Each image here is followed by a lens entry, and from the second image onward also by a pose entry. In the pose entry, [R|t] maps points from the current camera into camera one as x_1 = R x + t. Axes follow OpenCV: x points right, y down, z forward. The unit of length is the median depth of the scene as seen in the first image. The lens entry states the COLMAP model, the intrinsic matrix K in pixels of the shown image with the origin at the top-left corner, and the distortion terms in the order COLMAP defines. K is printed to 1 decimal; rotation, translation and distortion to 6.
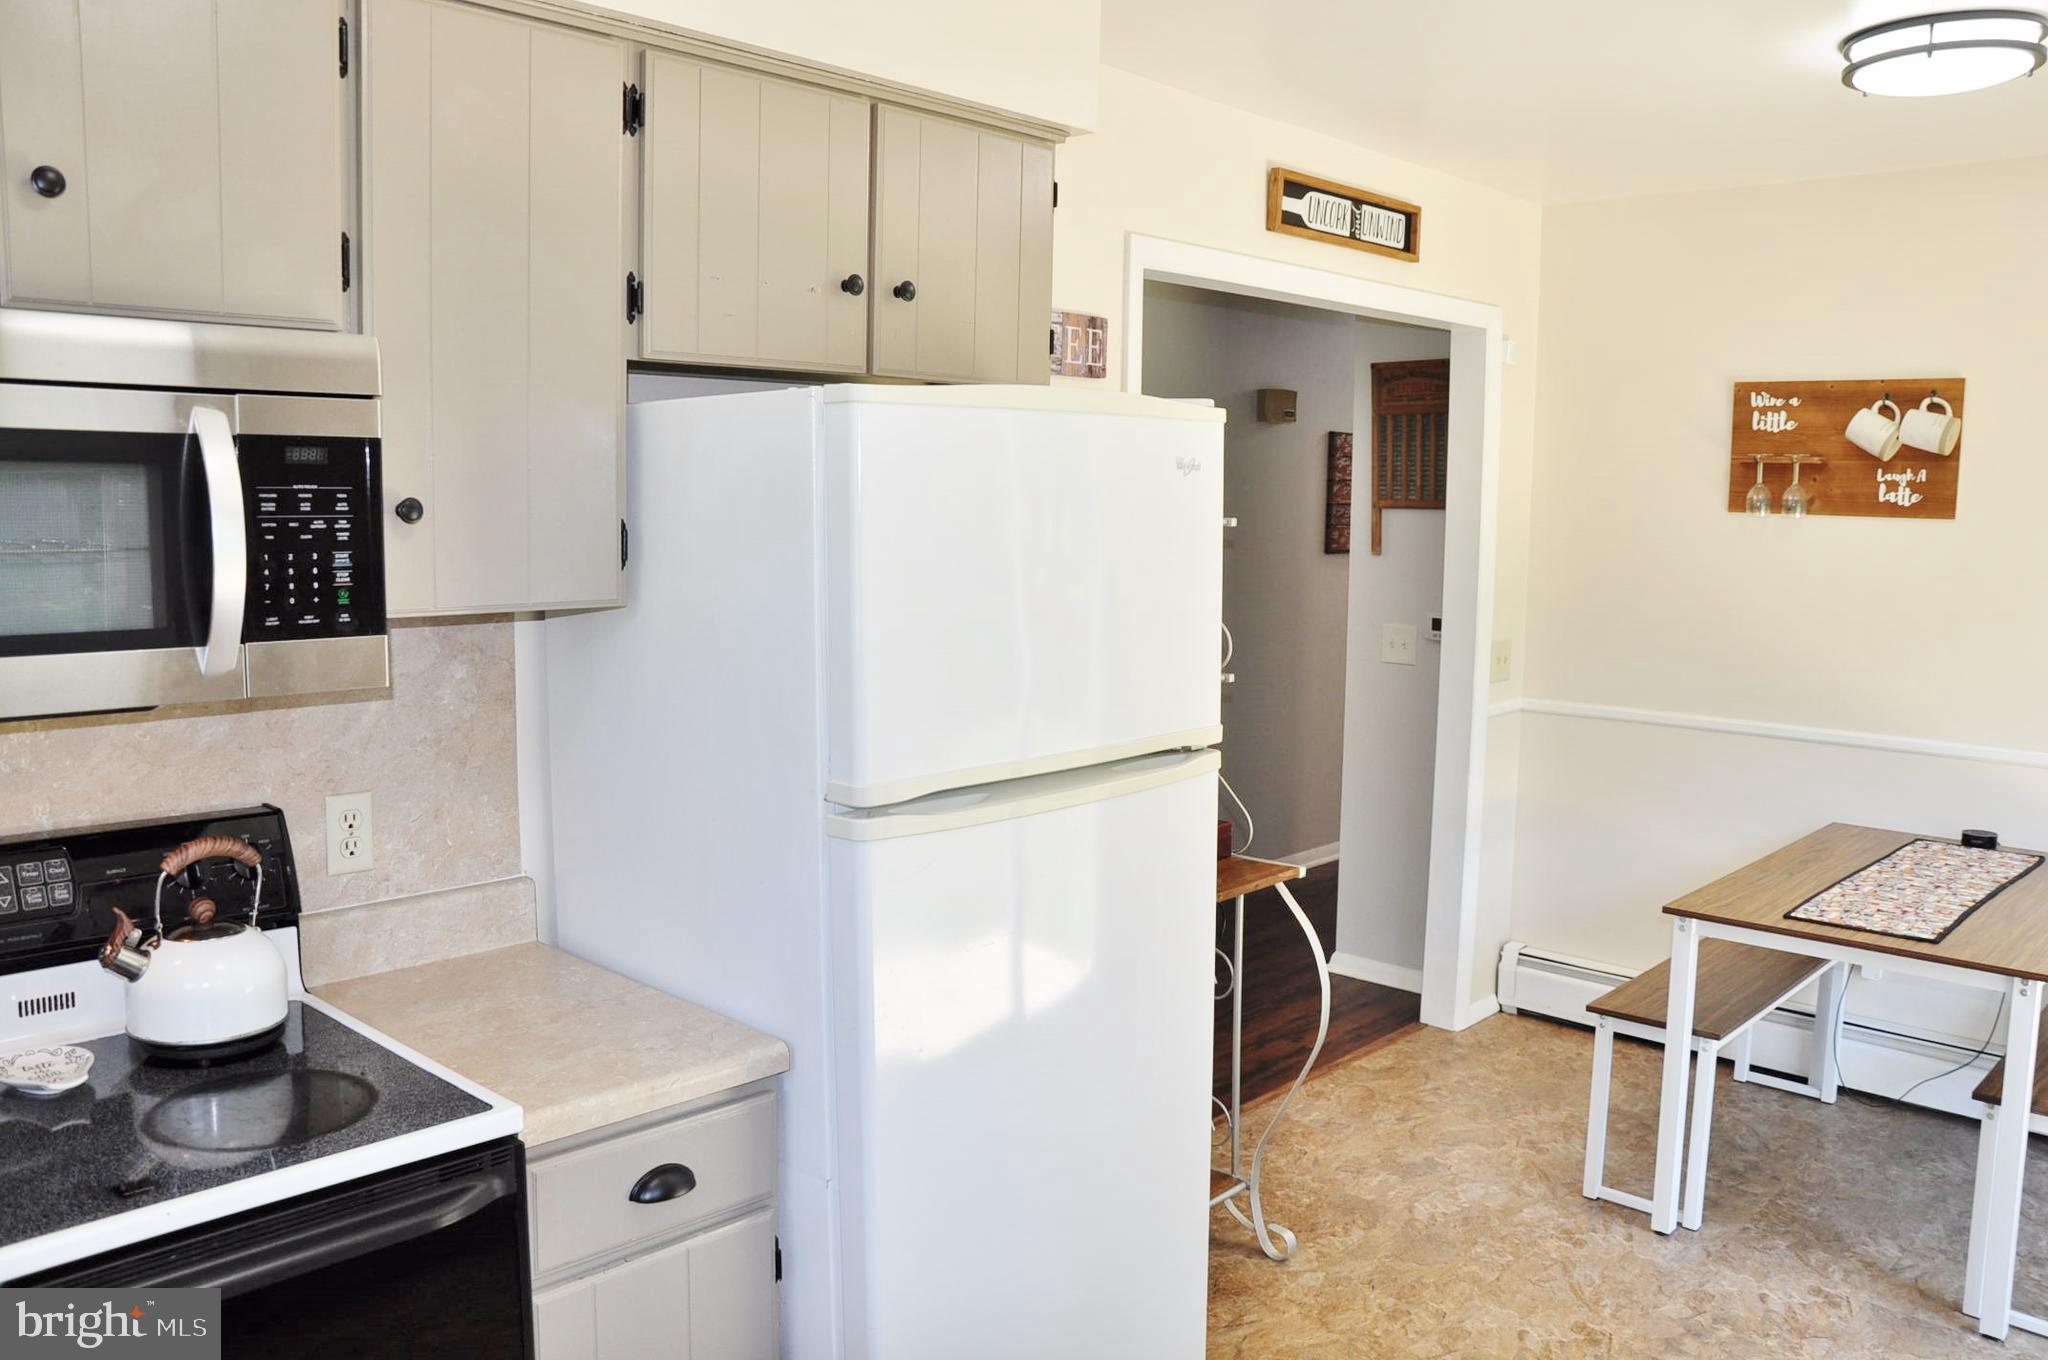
lens RADIAL K [[1593.1, 0, 1024.0], [0, 1593.1, 680.0], [0, 0, 1]] dist [-0.167077, 0.123557]
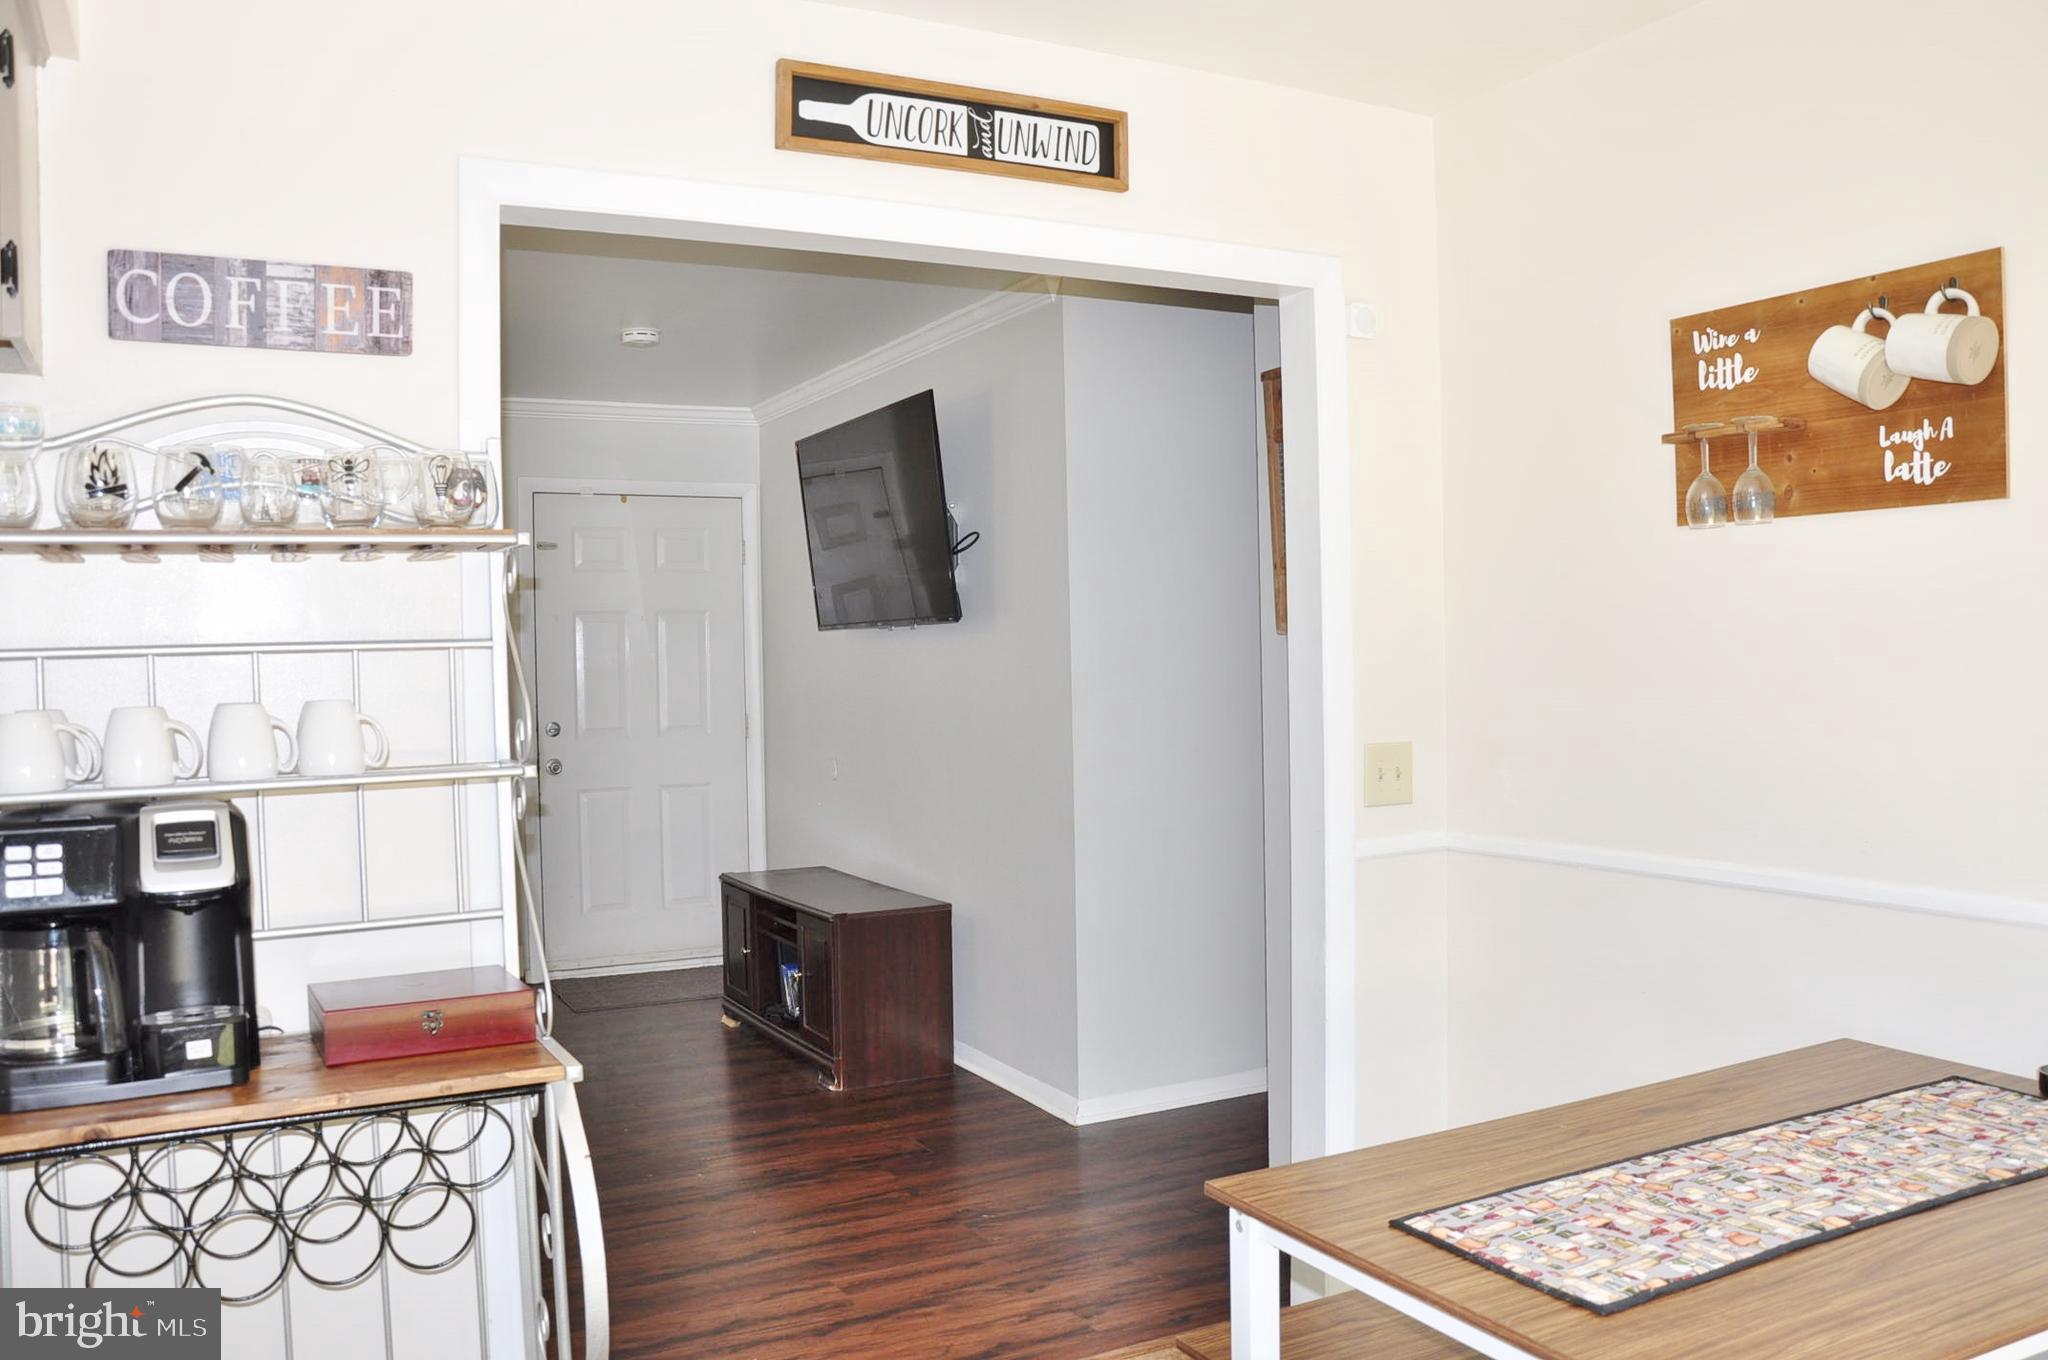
lens RADIAL K [[1603.7, 0, 1024.0], [0, 1603.7, 680.0], [0, 0, 1]] dist [-0.167107, 0.132758]
pose [[0.947820, -0.022939, -0.317979, 0.438772], [-0.009760, 0.994853, -0.100861, 0.021003], [0.318656, 0.098701, 0.942718, 0.354125]]
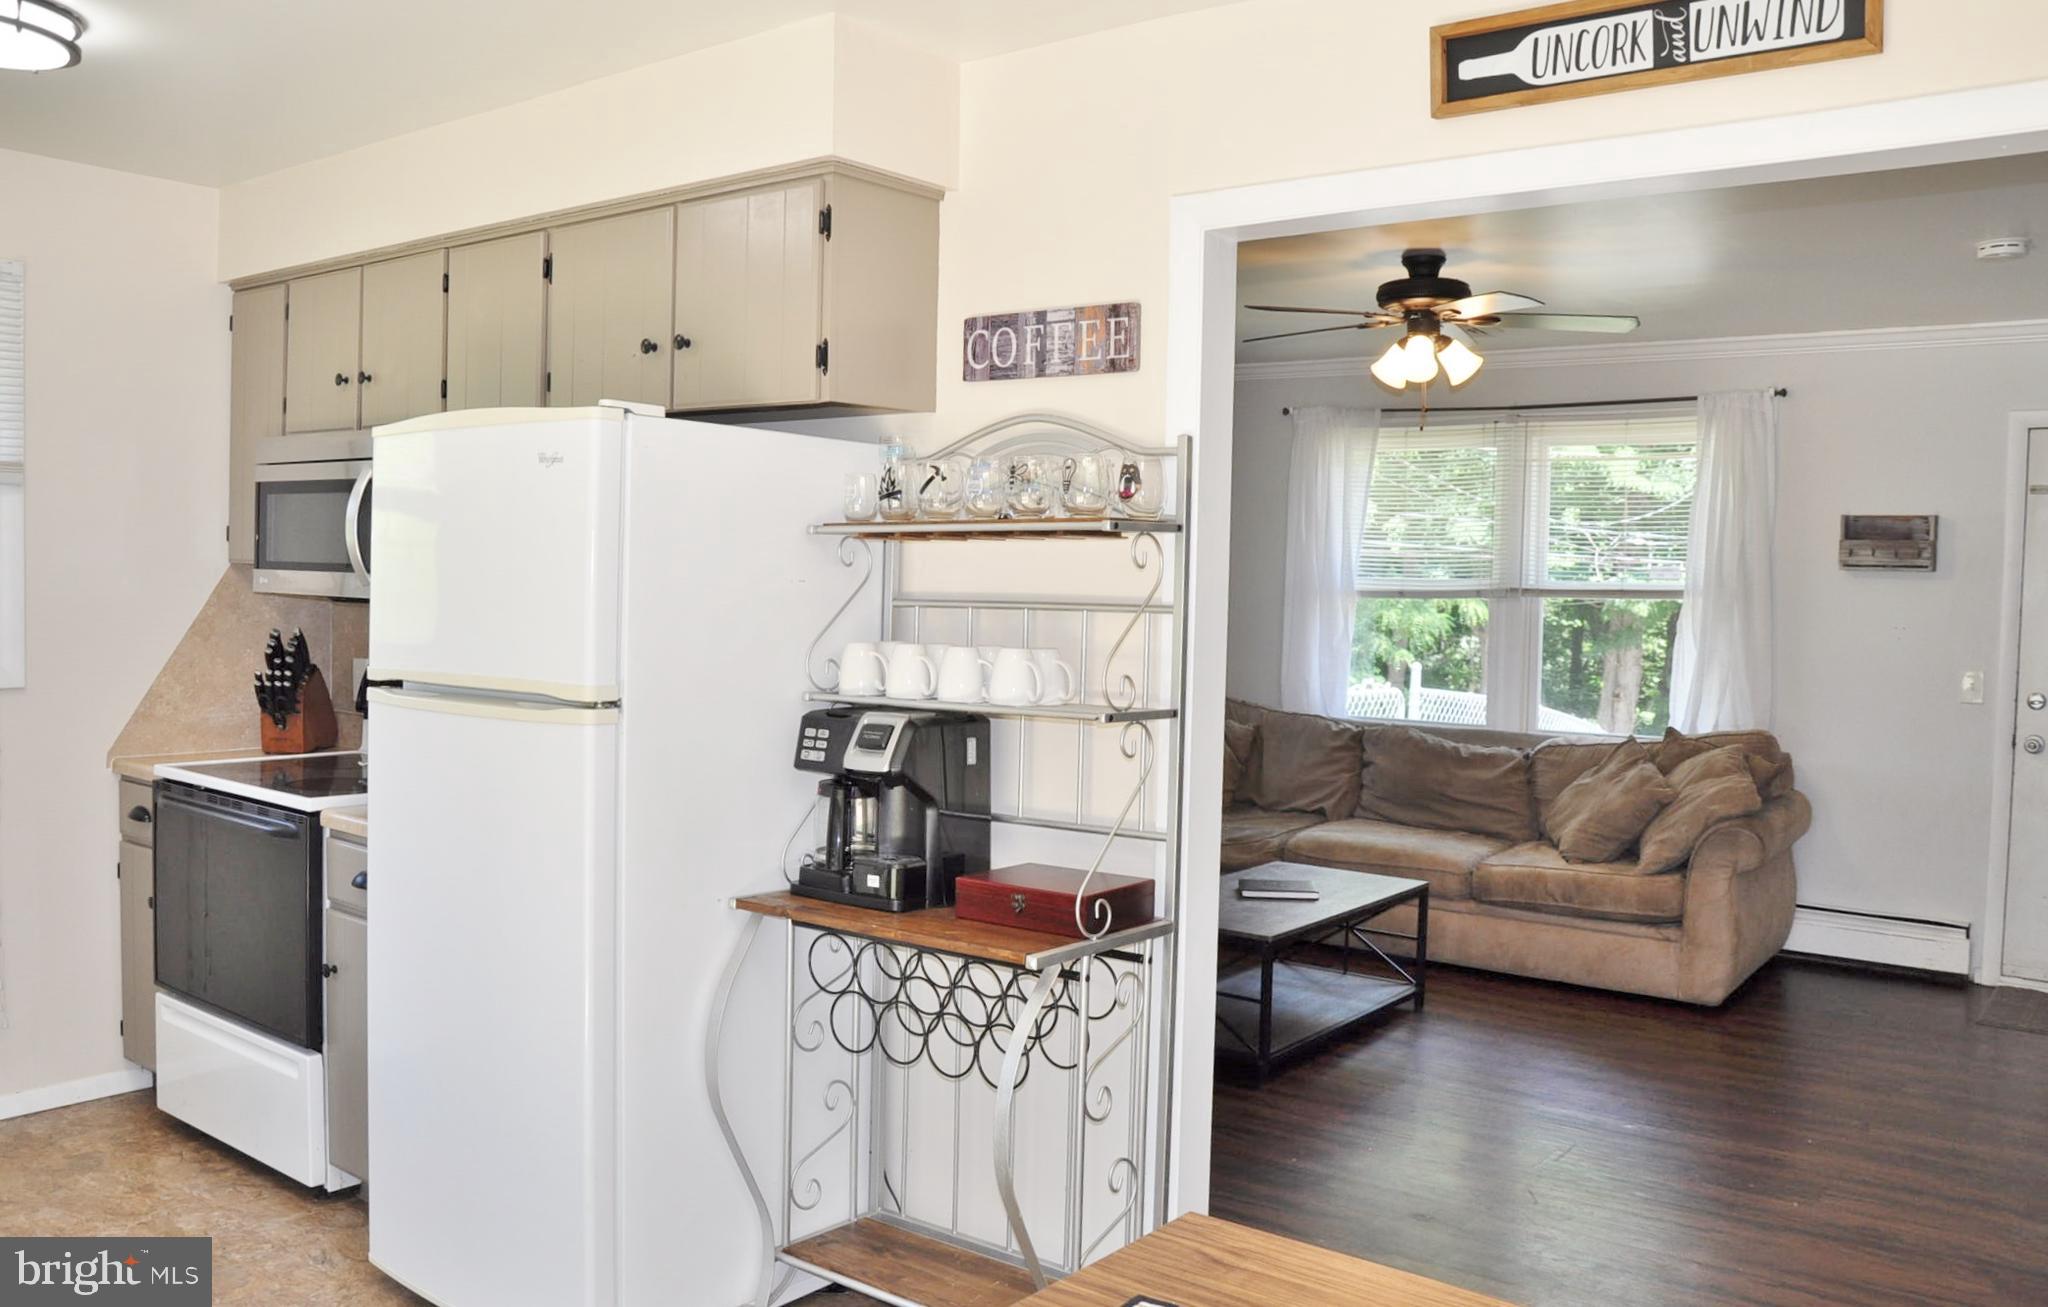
lens RADIAL K [[1654.8, 0, 1037.4], [0, 1654.8, 648.0], [0, 0, 1]] dist [-0.141798, 0.109370]
pose [[0.105493, 0.033031, -0.993871, 0.784520], [-0.139700, 0.990029, 0.018076, -0.037717], [0.984558, 0.136937, 0.109055, 0.707323]]
